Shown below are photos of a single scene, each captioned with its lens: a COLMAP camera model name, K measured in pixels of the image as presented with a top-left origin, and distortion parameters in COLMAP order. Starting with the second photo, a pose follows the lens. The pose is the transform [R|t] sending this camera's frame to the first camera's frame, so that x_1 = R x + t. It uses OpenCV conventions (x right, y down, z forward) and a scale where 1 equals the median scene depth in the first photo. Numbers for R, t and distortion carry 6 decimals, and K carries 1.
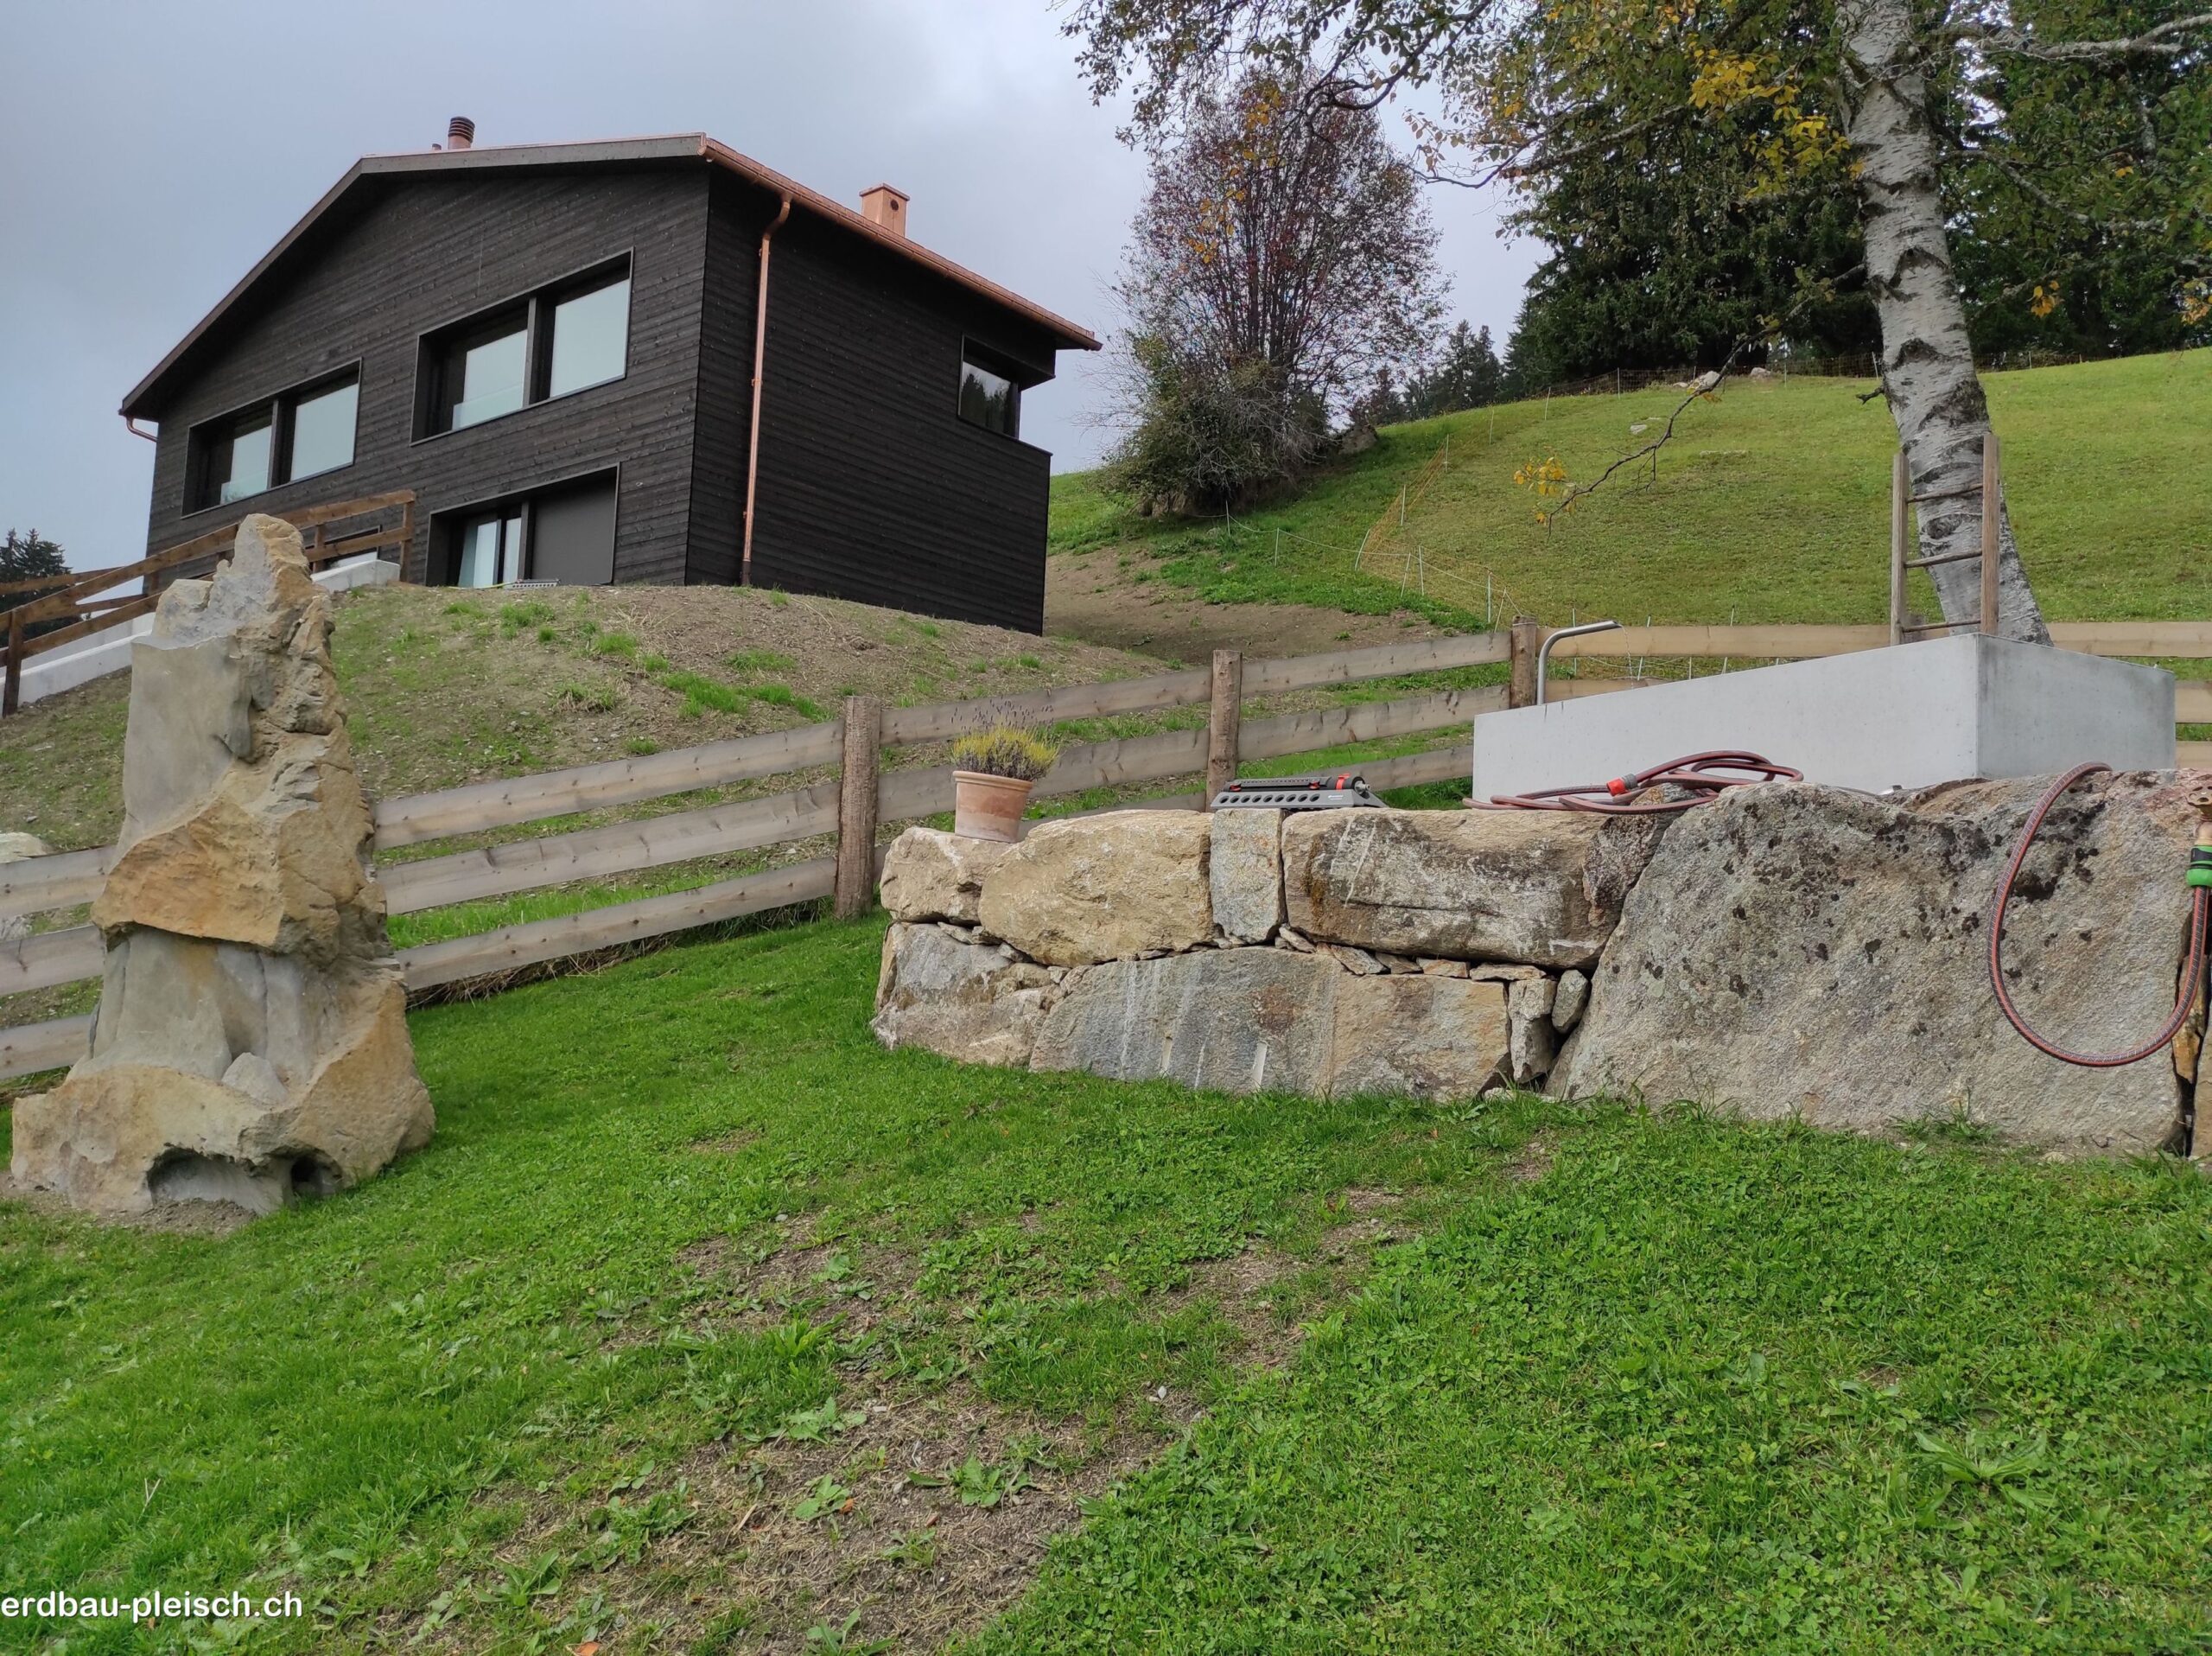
lens RADIAL K [[1623.6, 0, 1113.1], [0, 1623.6, 814.9], [0, 0, 1]] dist [0.075898, -0.086753]
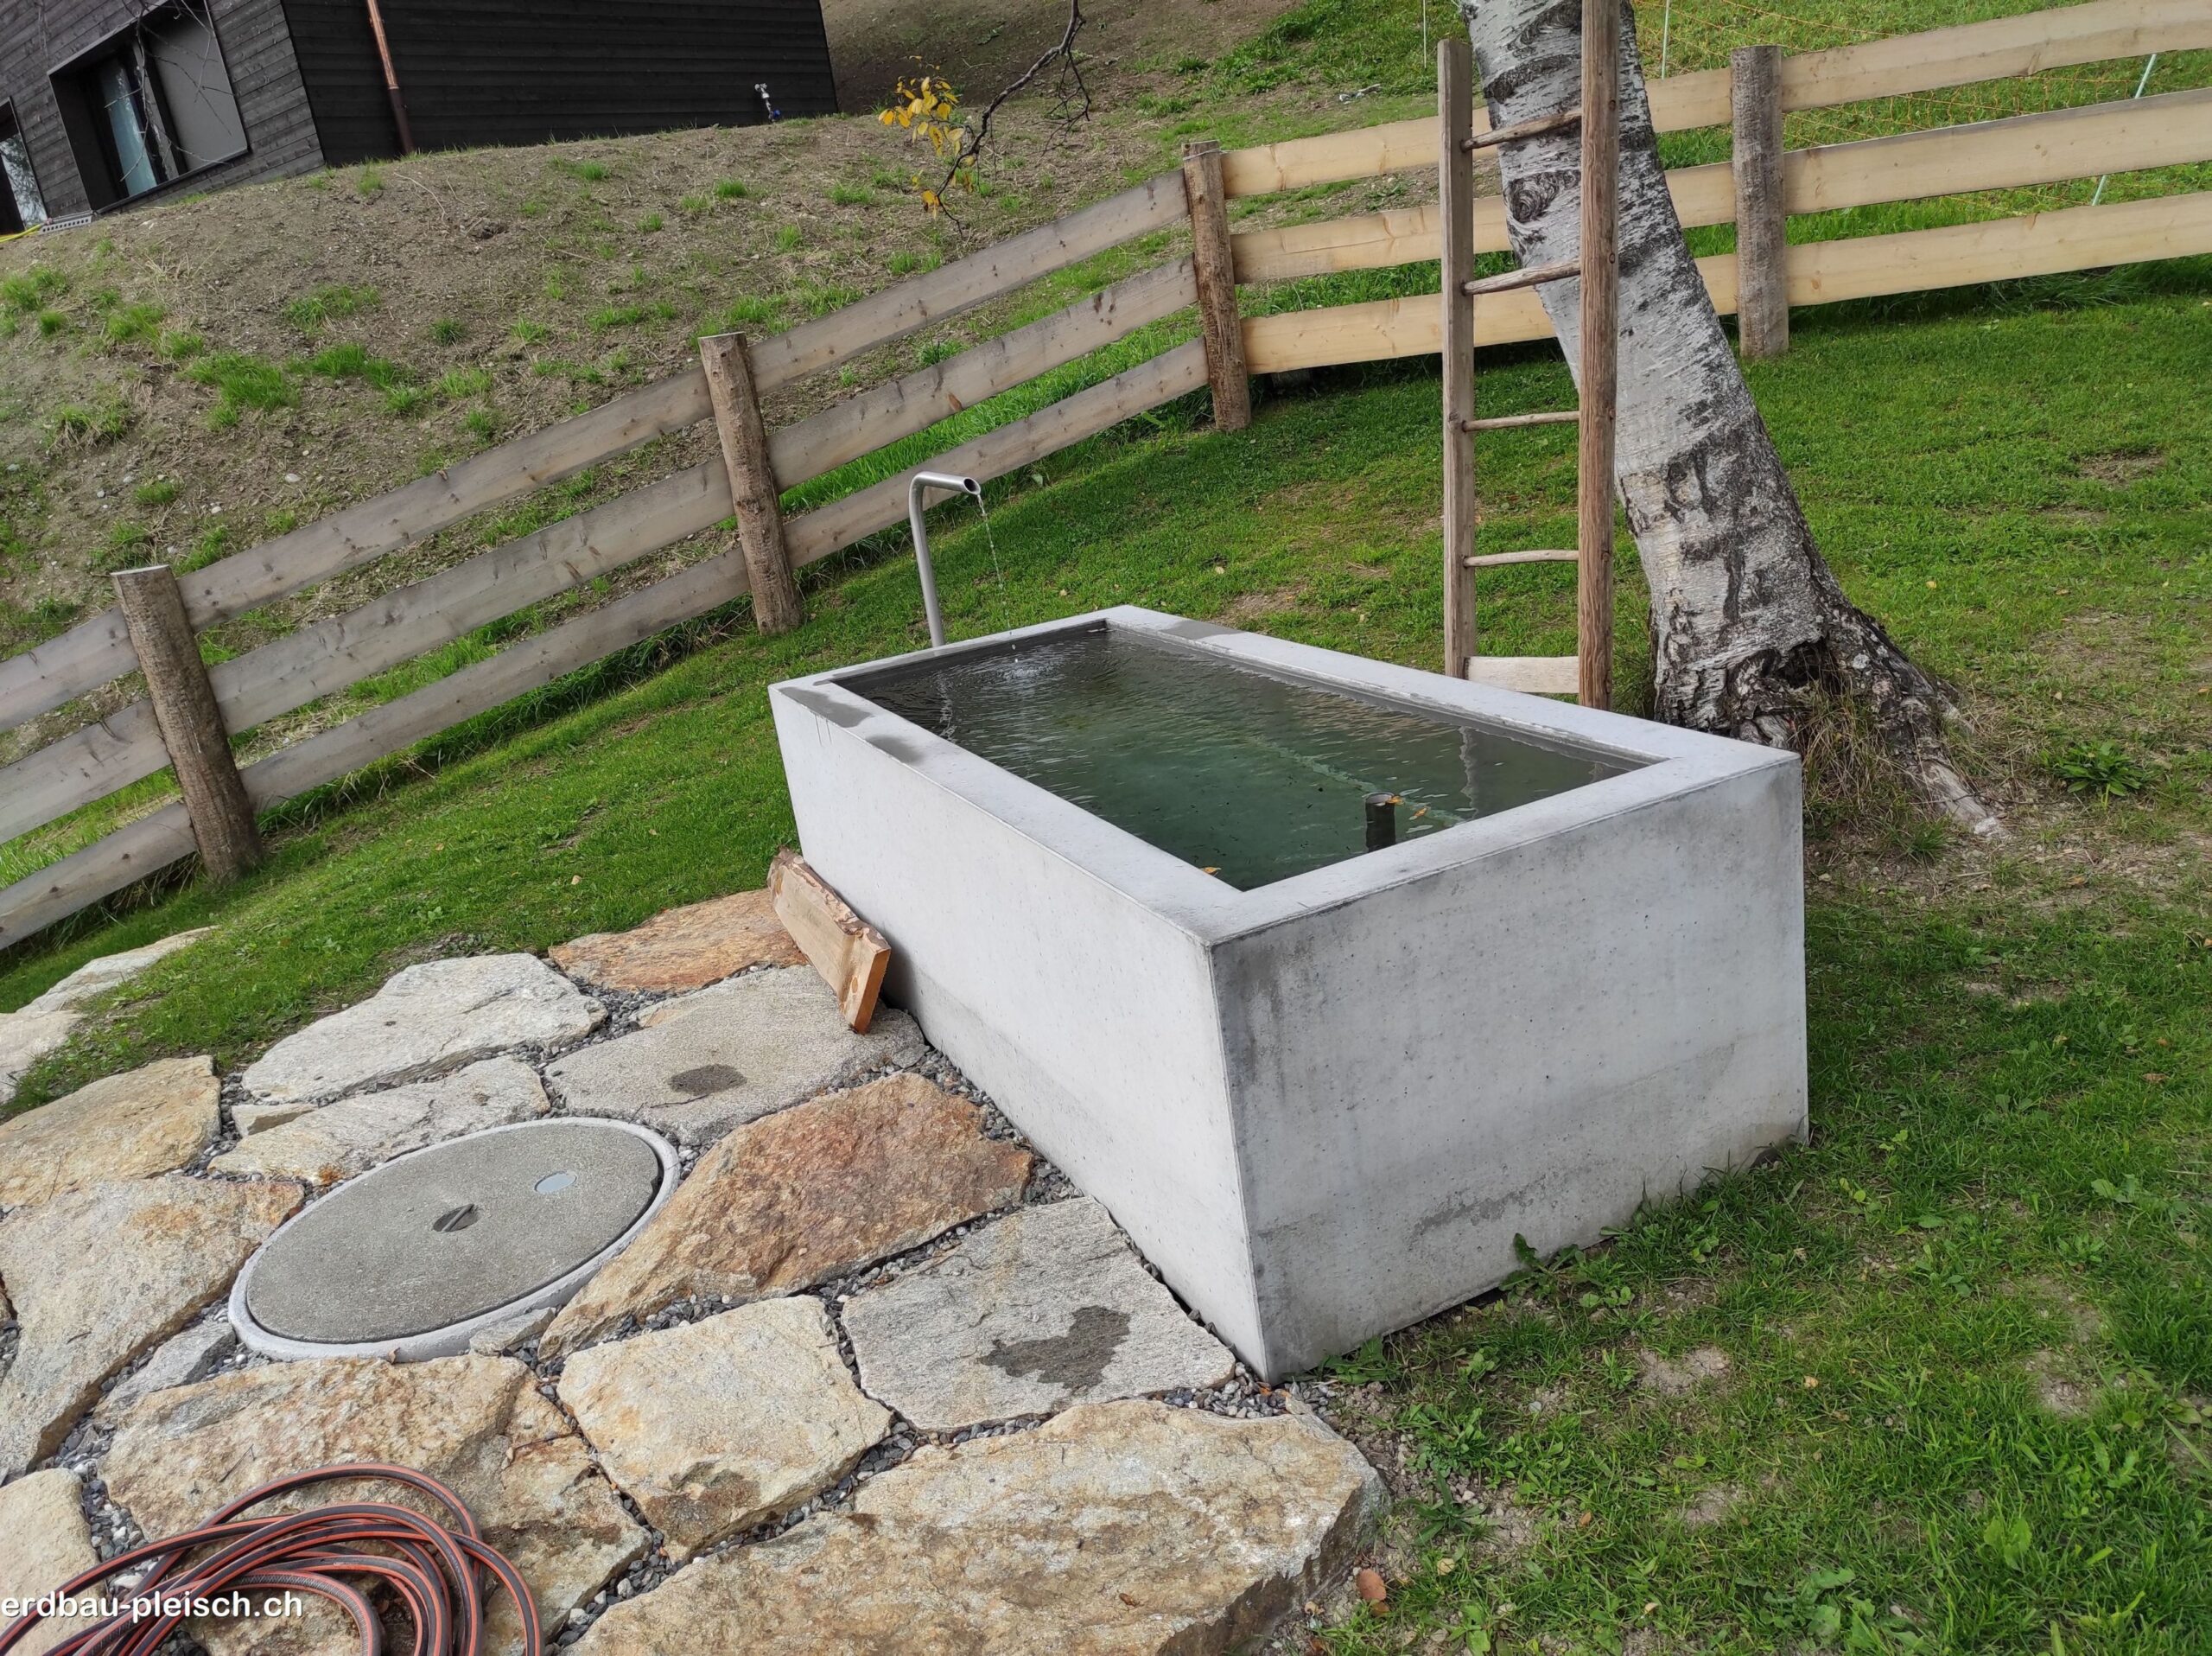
lens RADIAL K [[1624.9, 0, 1113.4], [0, 1624.9, 818.6], [0, 0, 1]] dist [0.052418, -0.033546]
pose [[0.981943, -0.165799, -0.091091, 0.484669], [0.188032, 0.908246, 0.373809, -0.264082], [0.020756, -0.384187, 0.923022, 0.568355]]
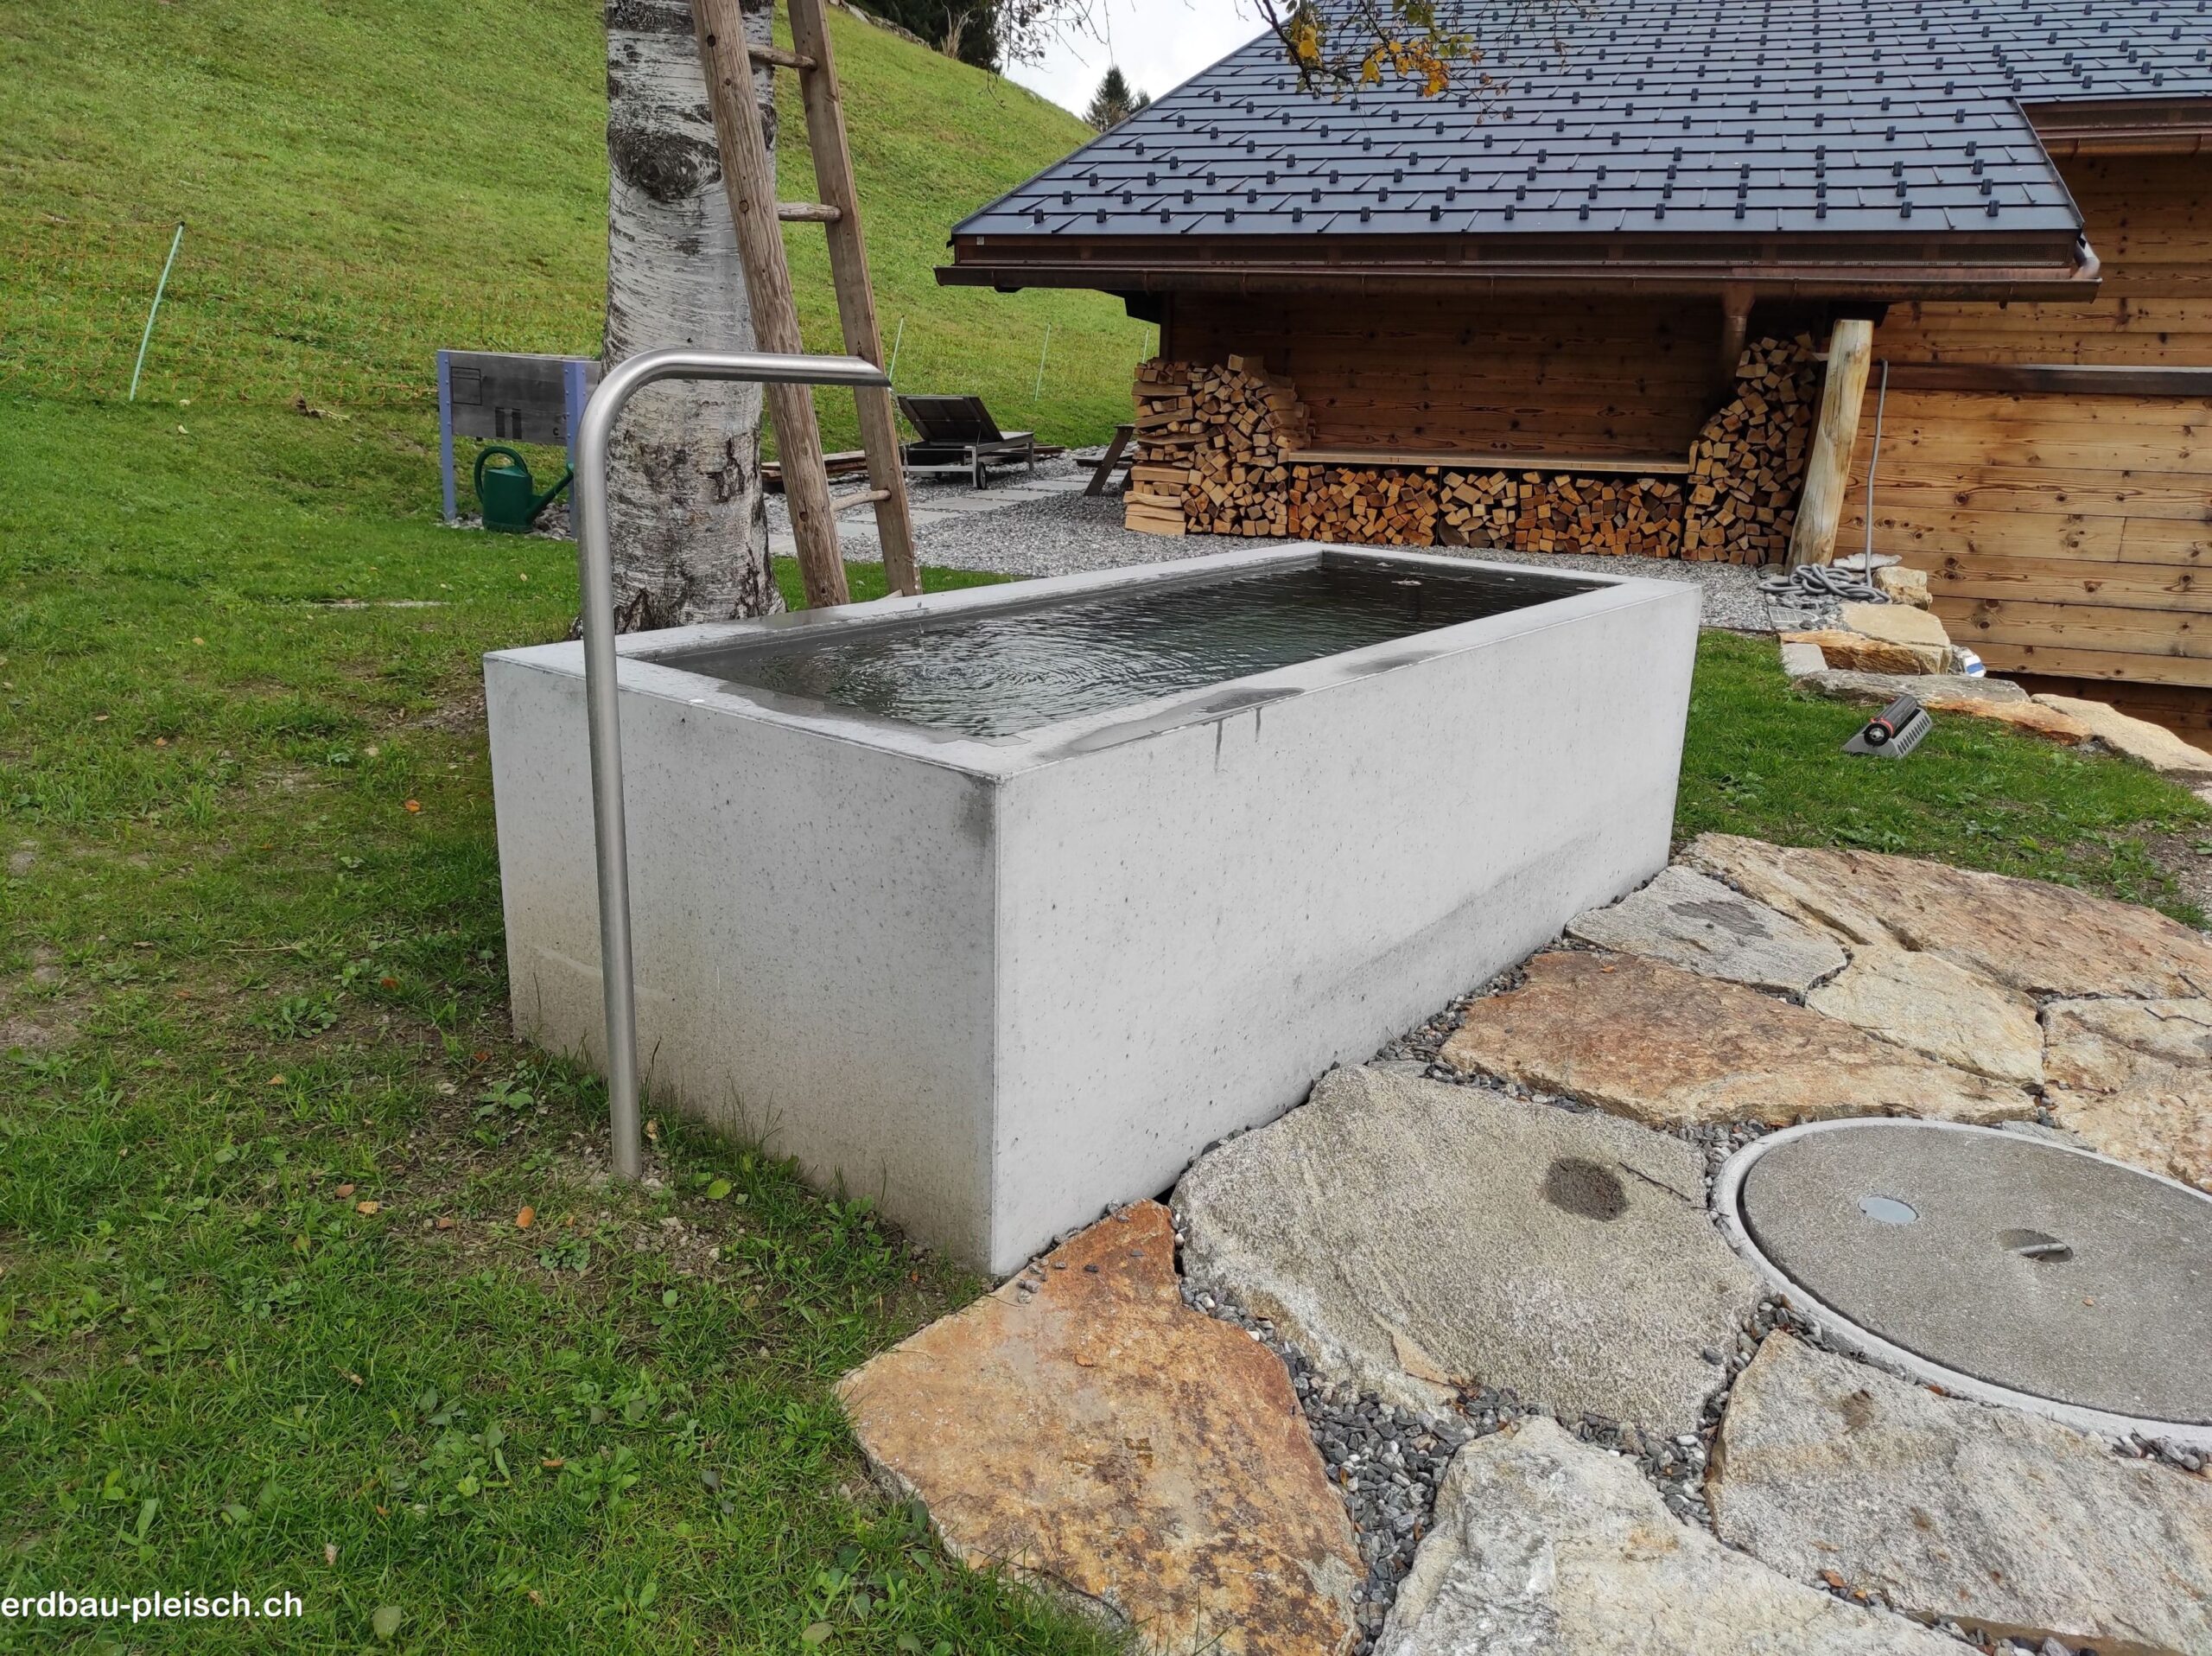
lens RADIAL K [[1624.9, 0, 1113.4], [0, 1624.9, 818.6], [0, 0, 1]] dist [0.052418, -0.033546]
pose [[-0.411452, -0.309329, 0.857335, -0.002097], [-0.125446, 0.950914, 0.282888, -0.163341], [-0.902757, 0.008846, -0.430059, 1.363755]]
